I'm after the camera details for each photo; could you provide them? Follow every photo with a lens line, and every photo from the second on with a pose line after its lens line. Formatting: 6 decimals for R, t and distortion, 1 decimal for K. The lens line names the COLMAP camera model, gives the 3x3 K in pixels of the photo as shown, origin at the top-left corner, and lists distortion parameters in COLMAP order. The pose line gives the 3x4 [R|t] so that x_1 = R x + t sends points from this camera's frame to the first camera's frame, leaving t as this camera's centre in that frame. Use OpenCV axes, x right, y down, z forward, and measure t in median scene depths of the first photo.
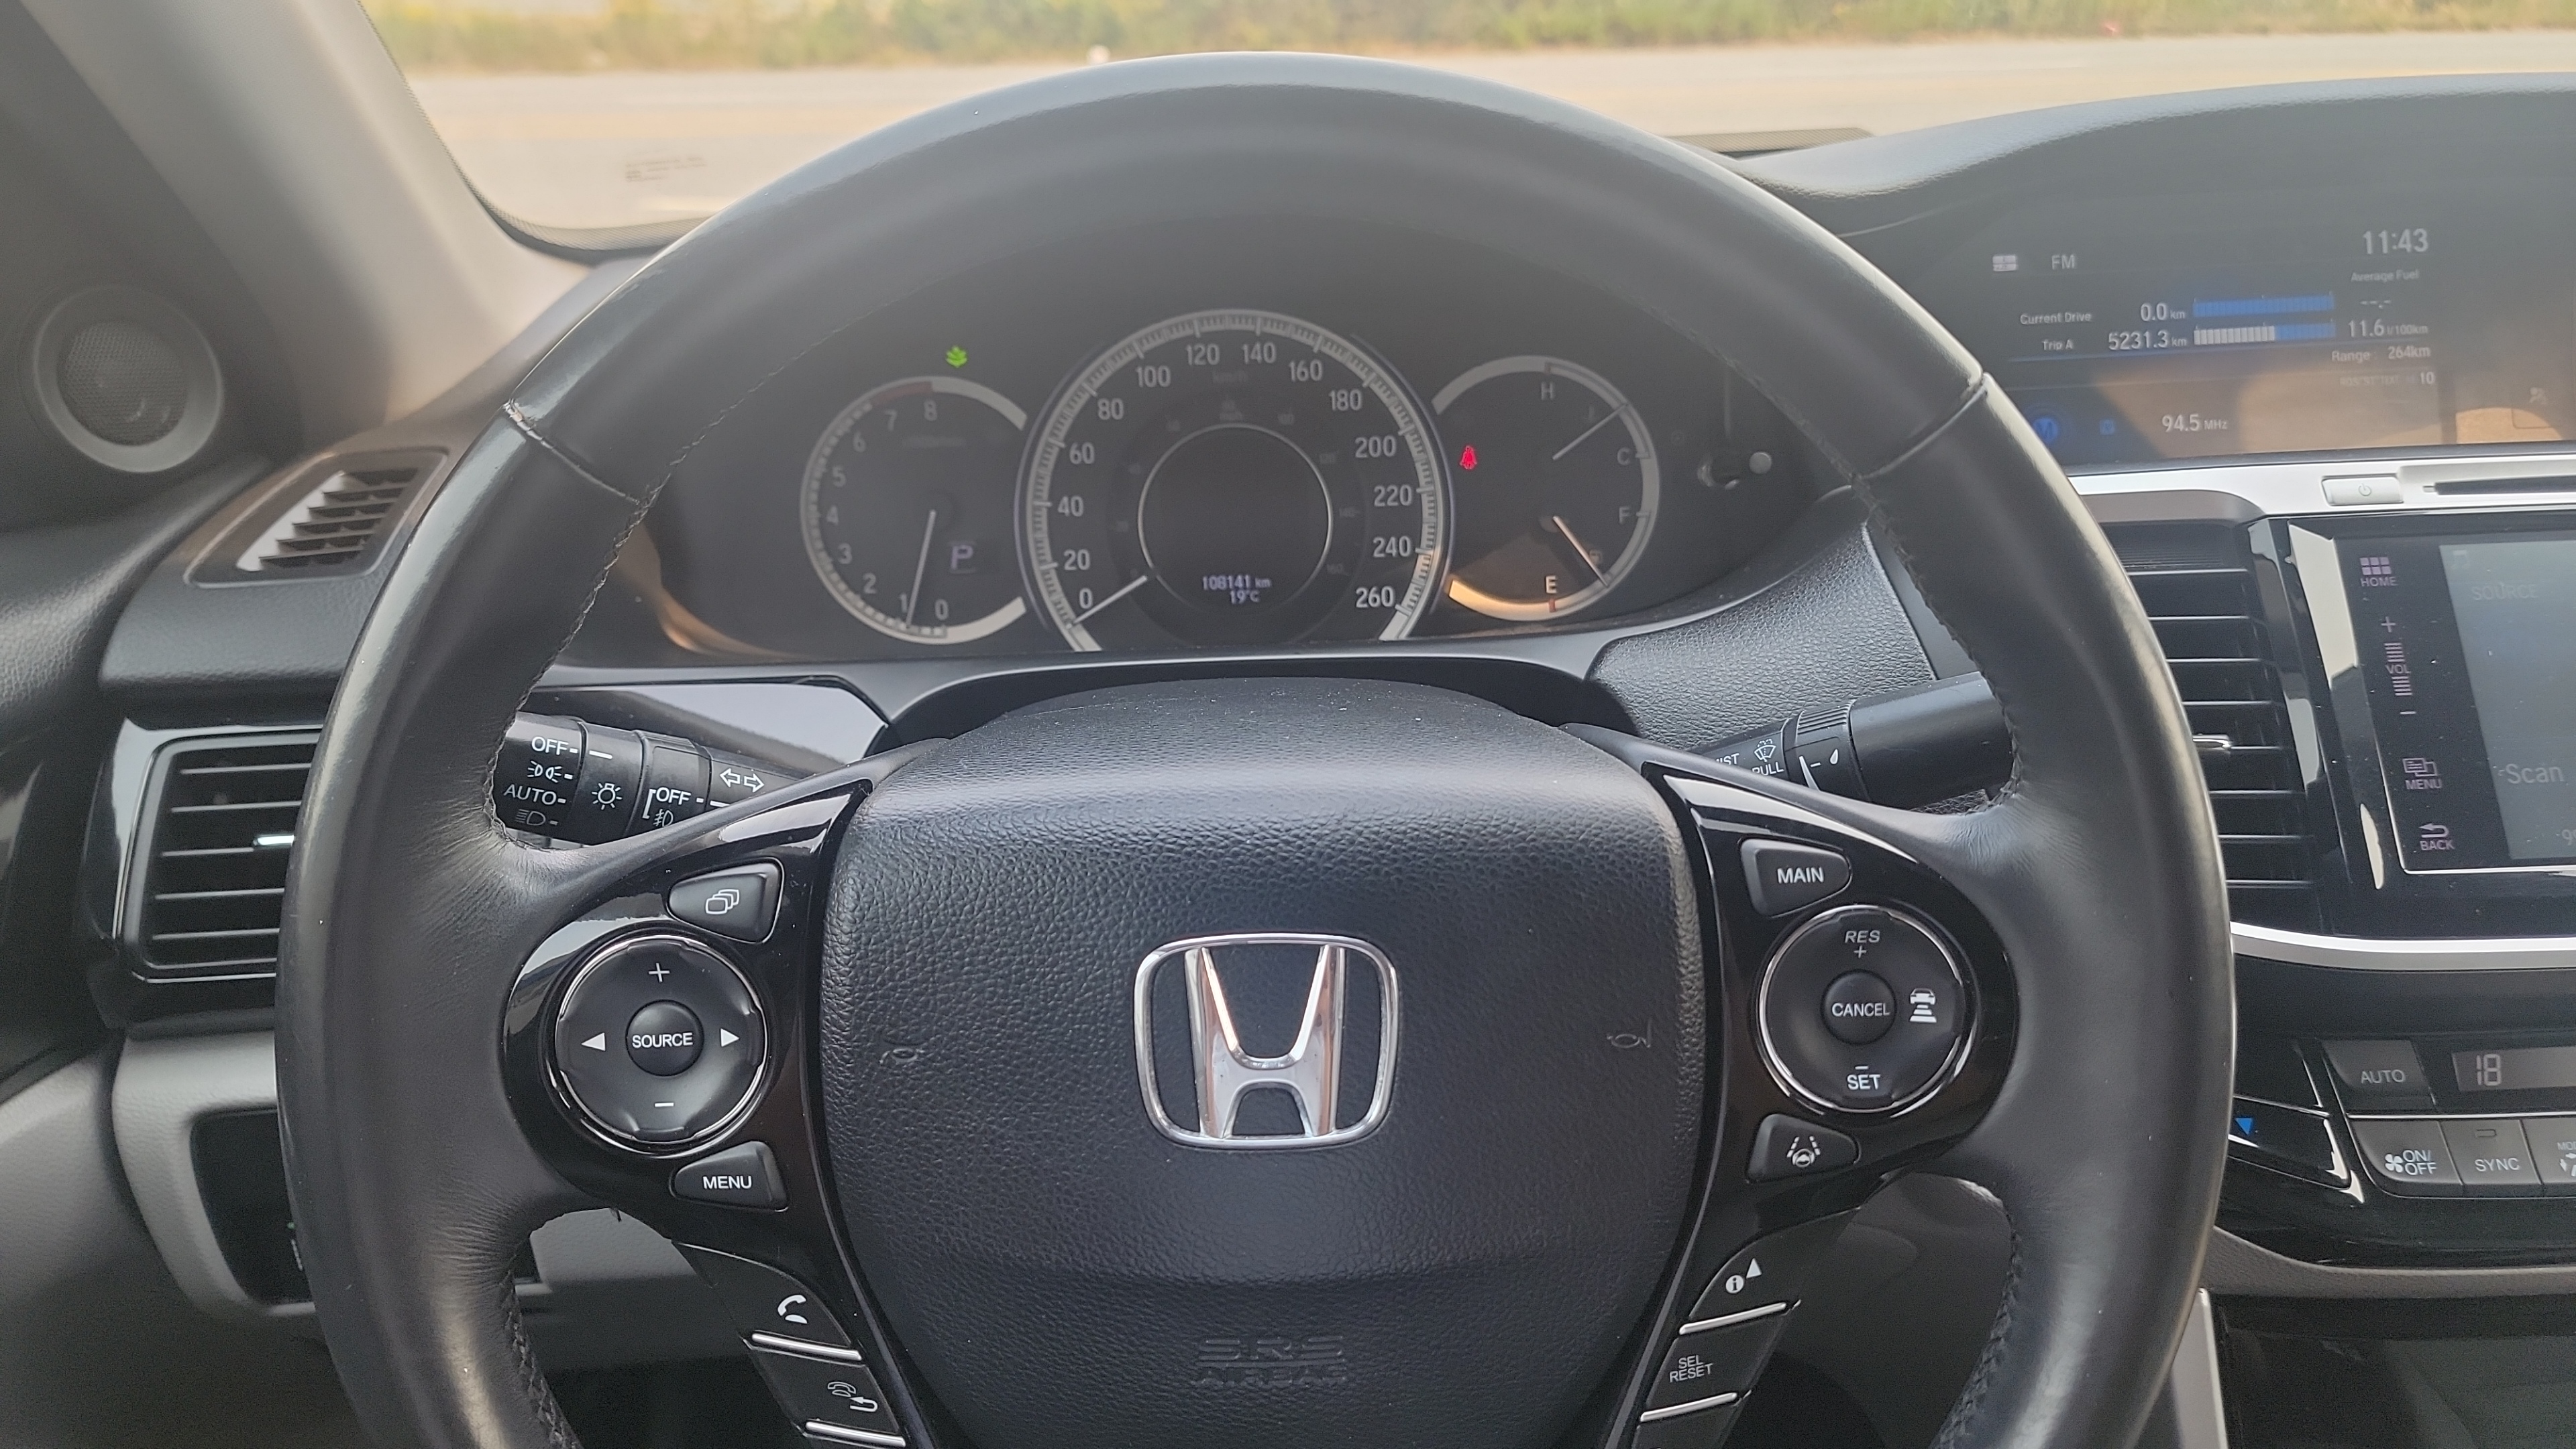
lens RADIAL K [[1842.6, 0, 1233.4], [0, 1842.6, 732.3], [0, 0, 1]] dist [0.094476, -0.111877]
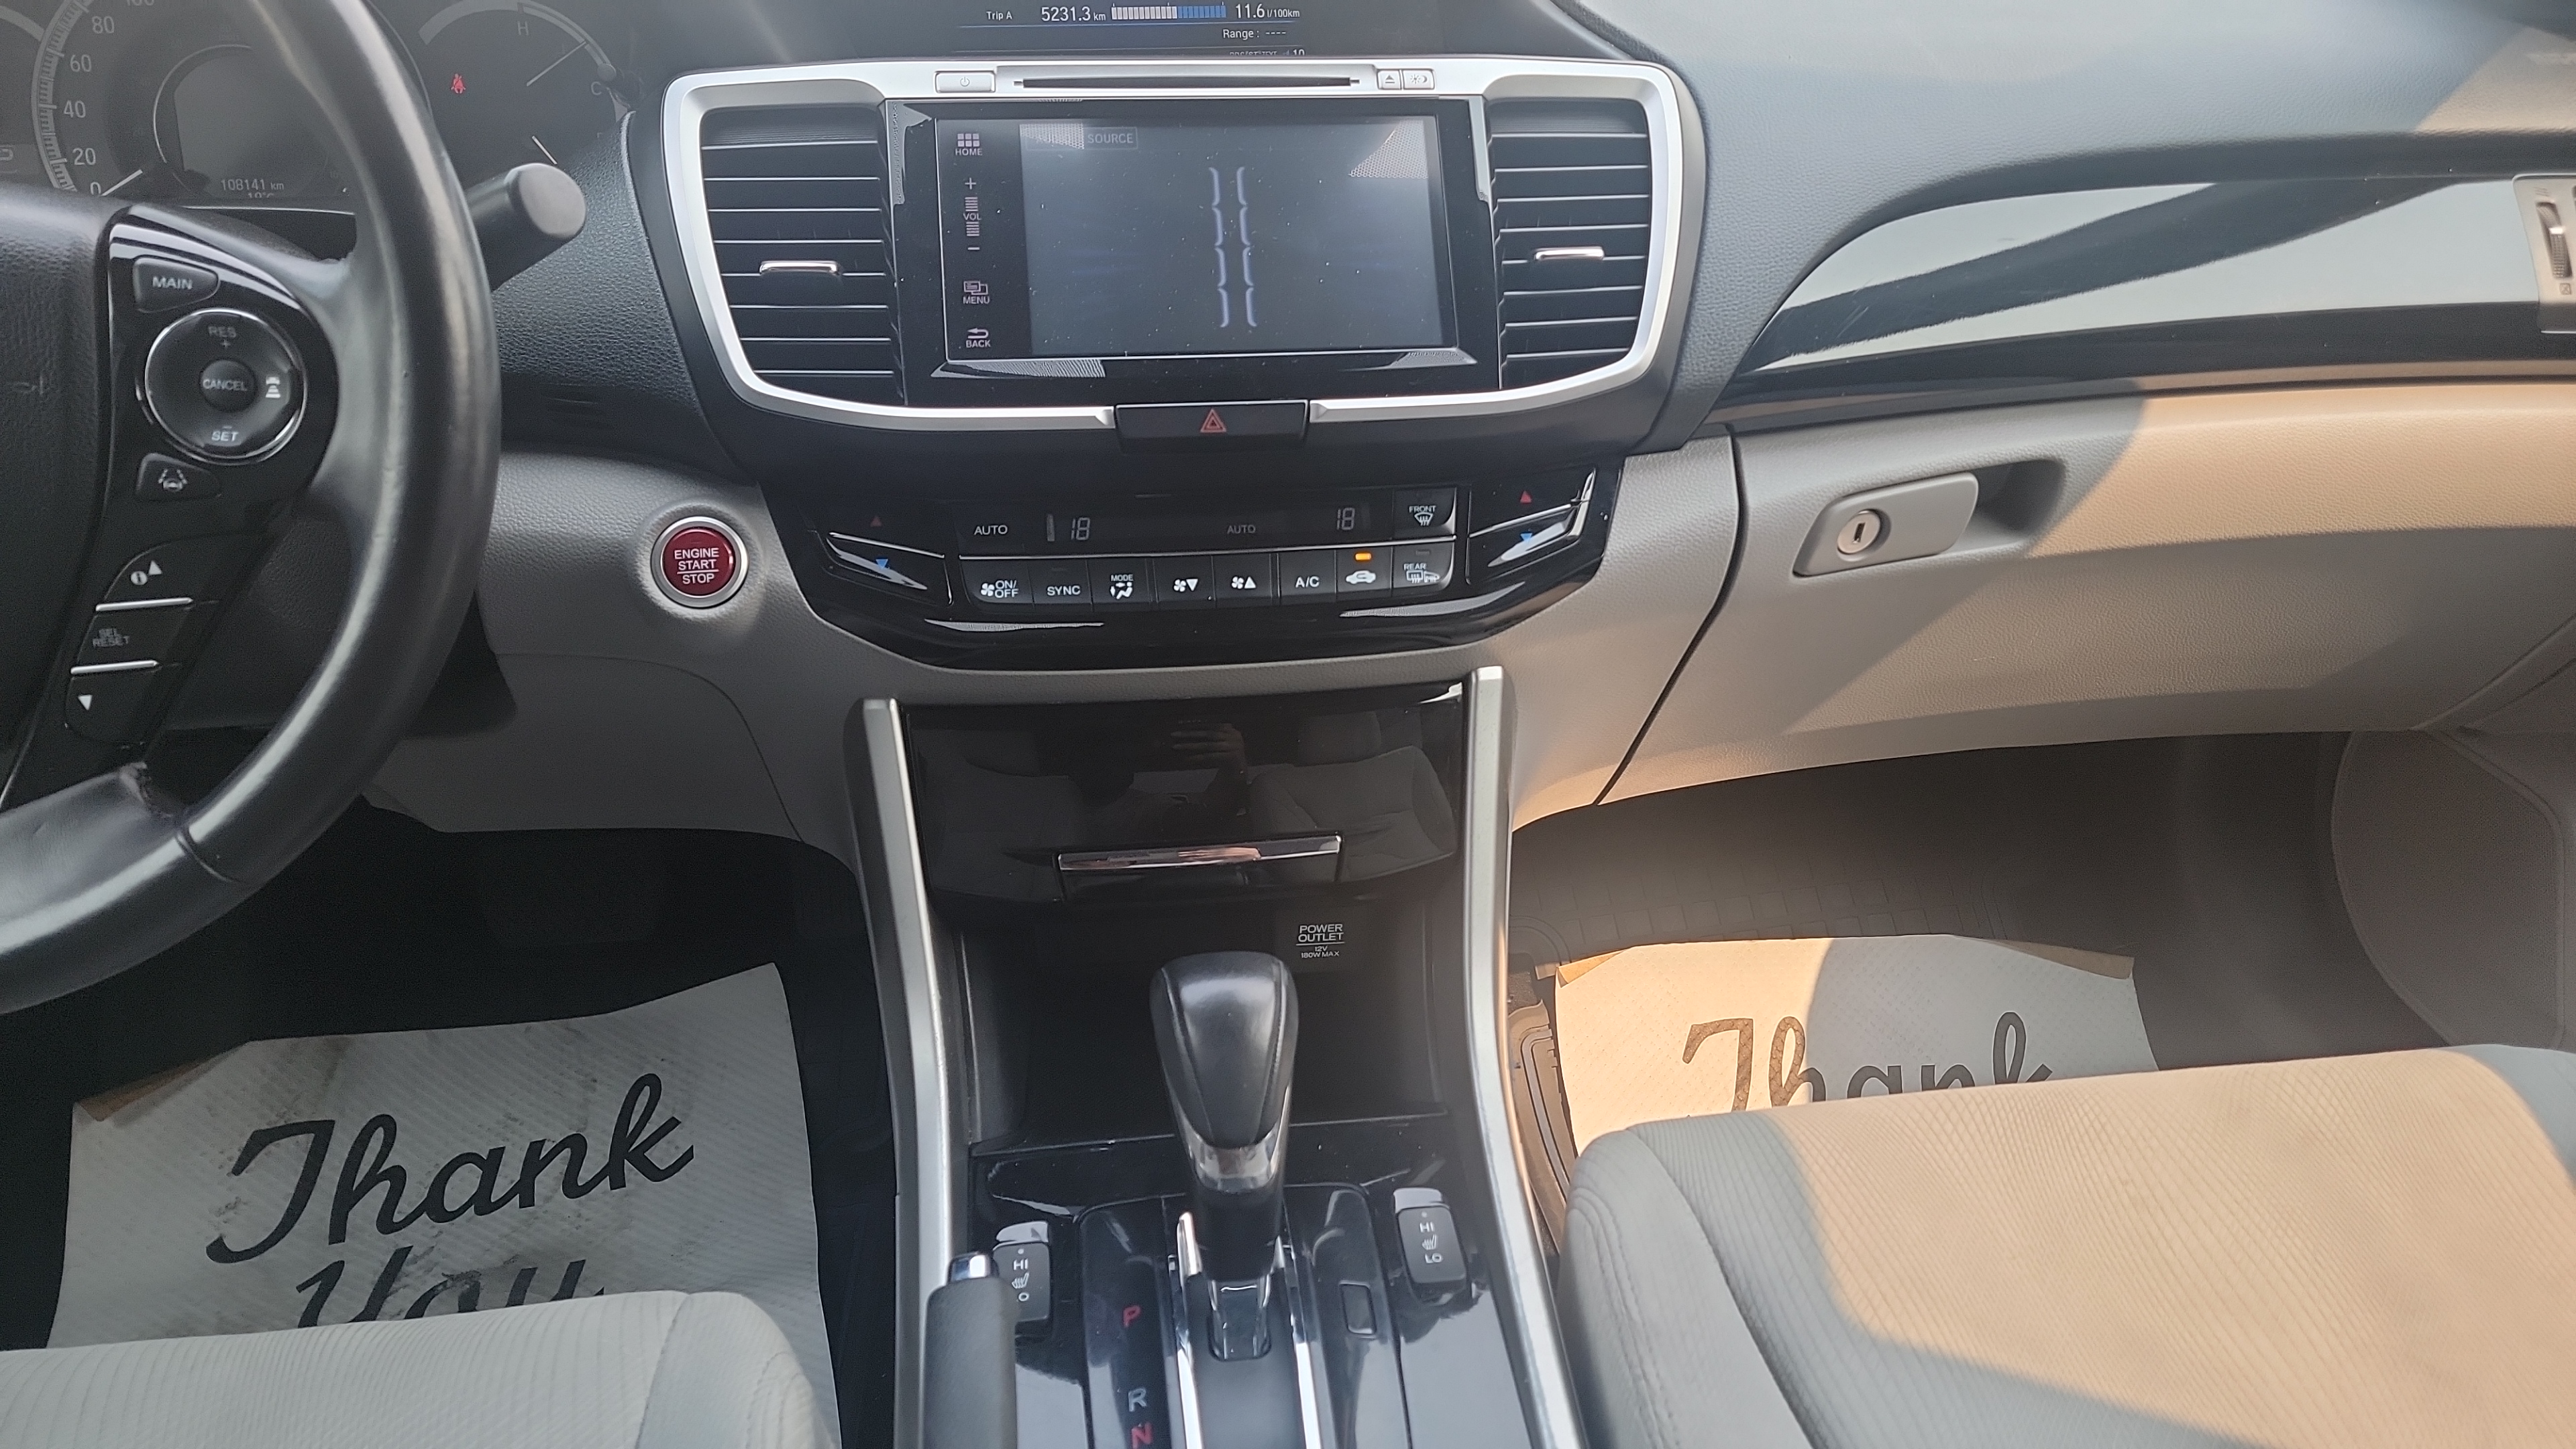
lens RADIAL K [[1834.0, 0, 1268.3], [0, 1834.0, 744.6], [0, 0, 1]] dist [0.091744, -0.100511]
pose [[0.995890, -0.011601, 0.089826, 0.590664], [0.003704, 0.996150, 0.087584, 0.189953], [-0.090497, -0.086891, 0.992099, -0.304782]]
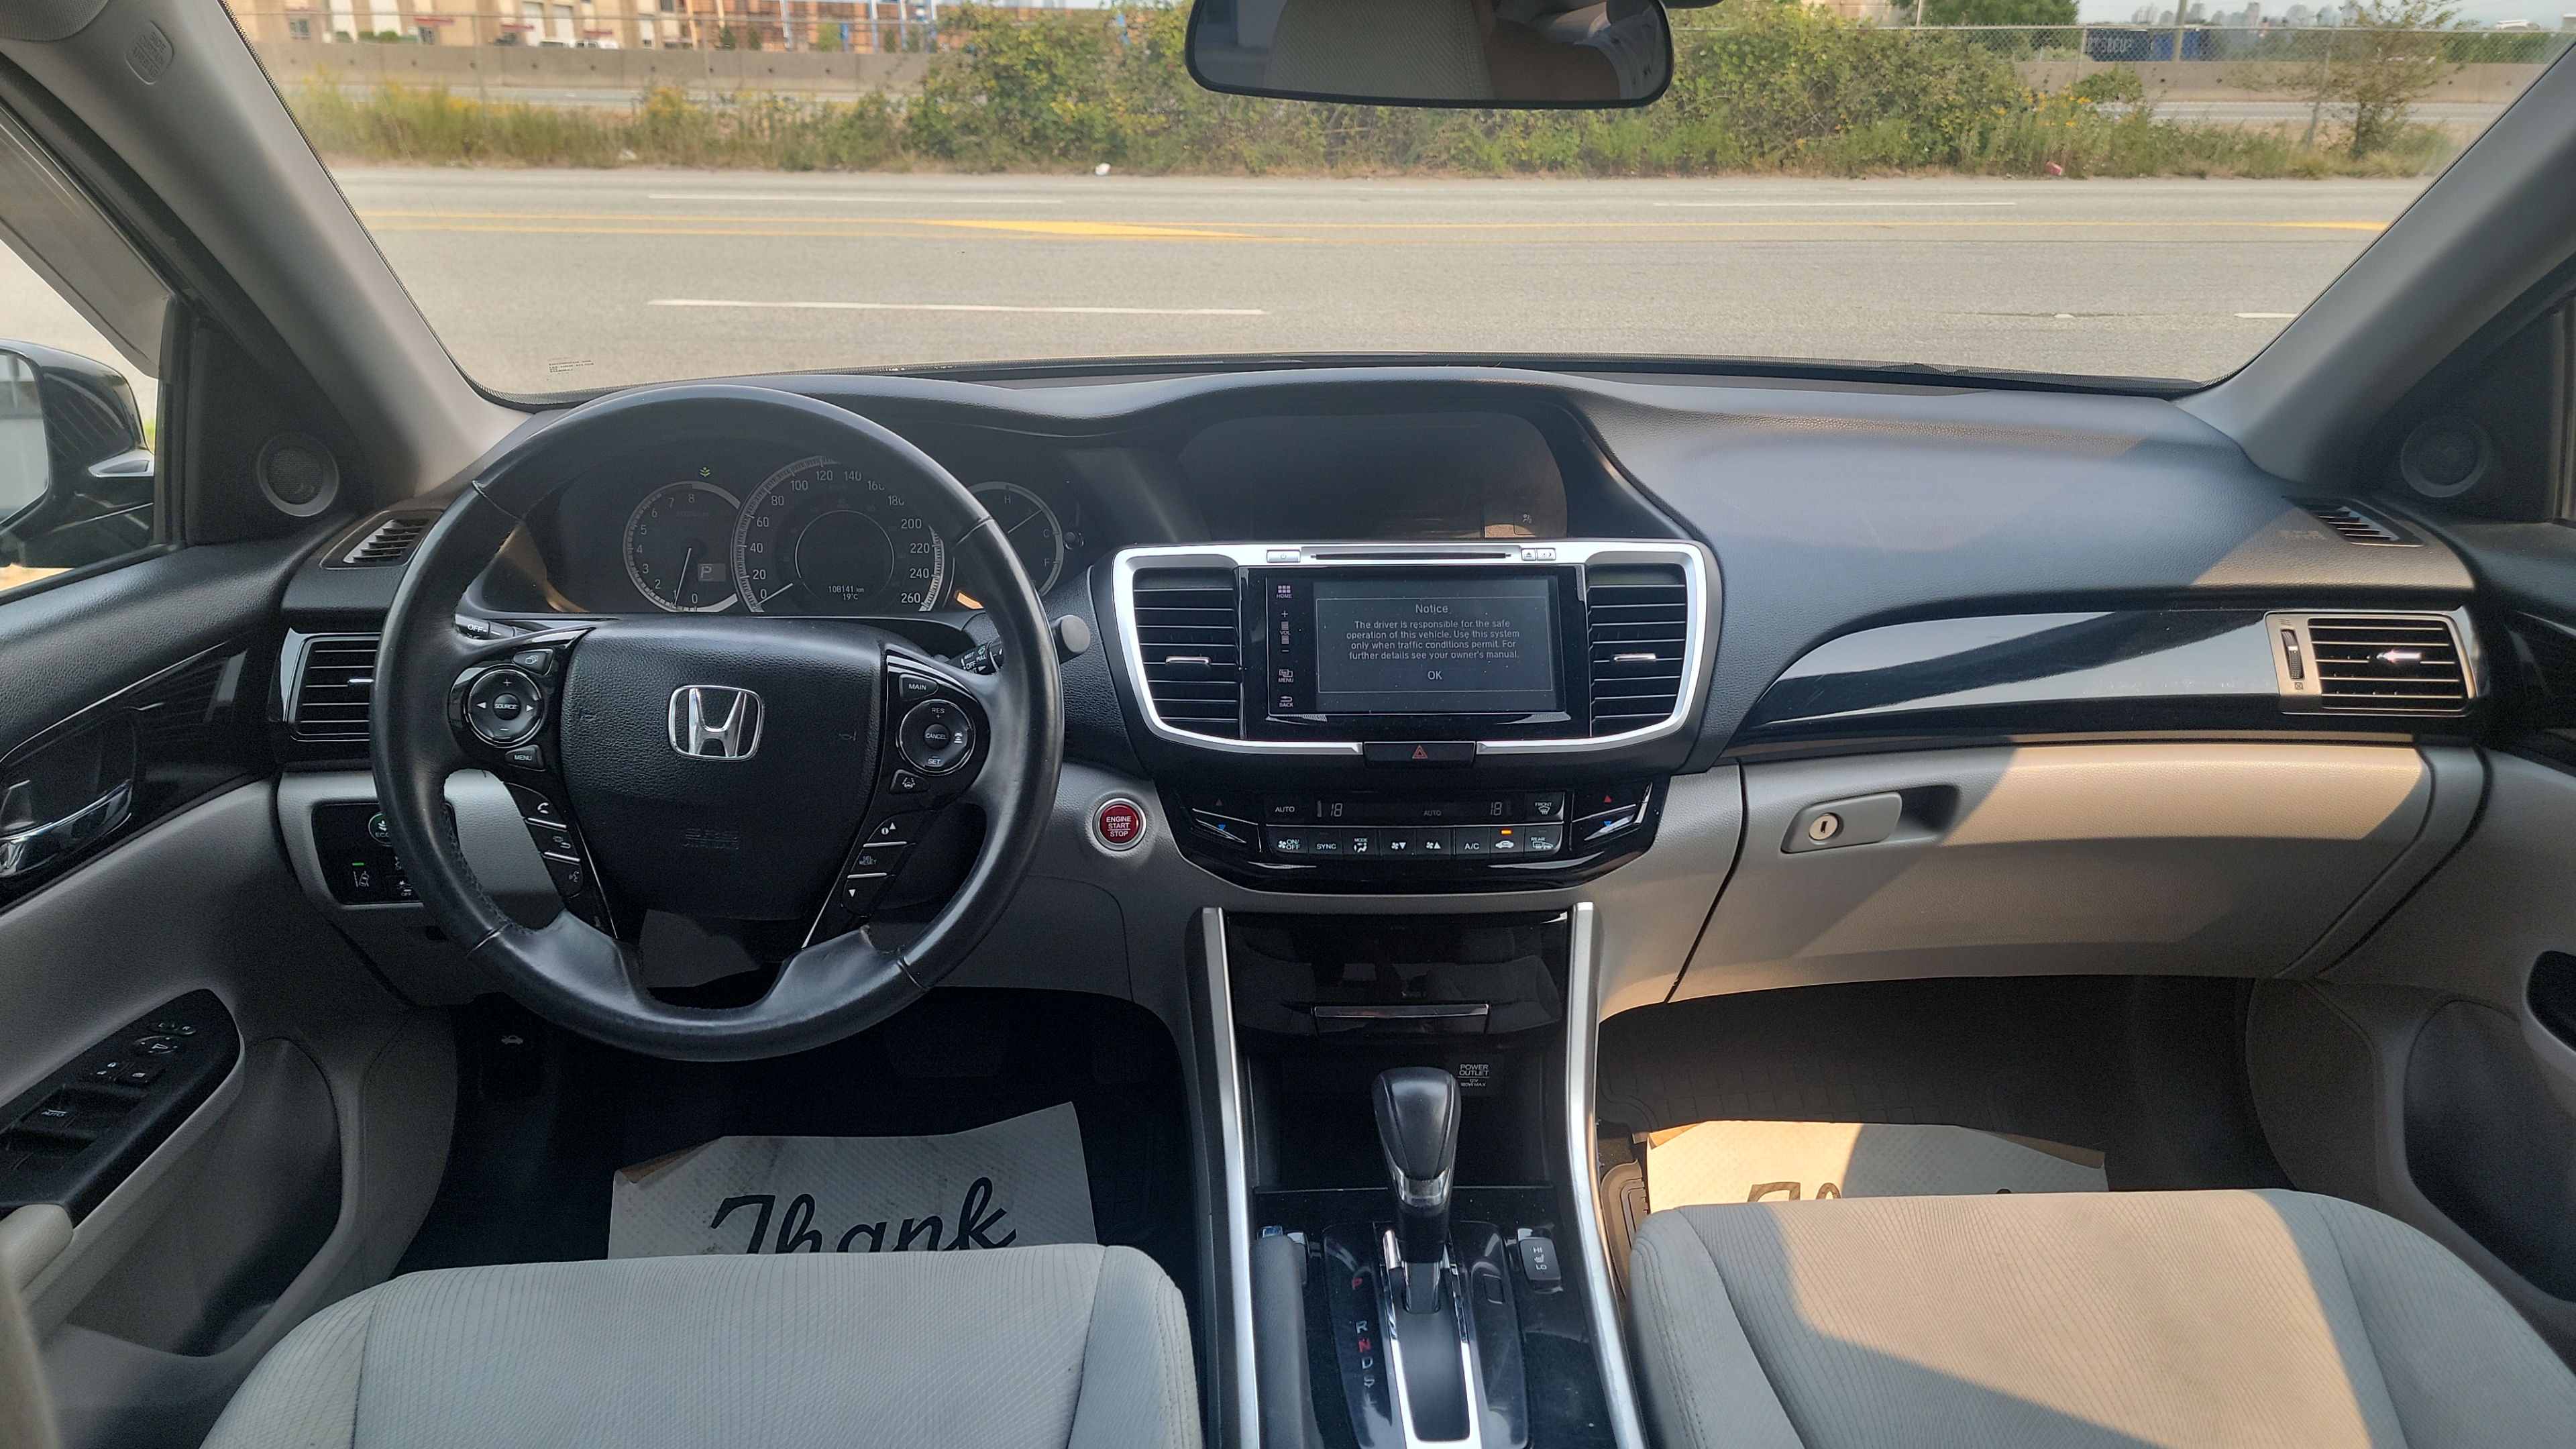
lens RADIAL K [[1834.0, 0, 1268.3], [0, 1834.0, 744.6], [0, 0, 1]] dist [0.091744, -0.100511]
pose [[0.999520, 0.029157, 0.010441, 0.483534], [-0.028724, 0.998807, -0.039494, 0.165015], [-0.011580, 0.039175, 0.999165, -1.073977]]
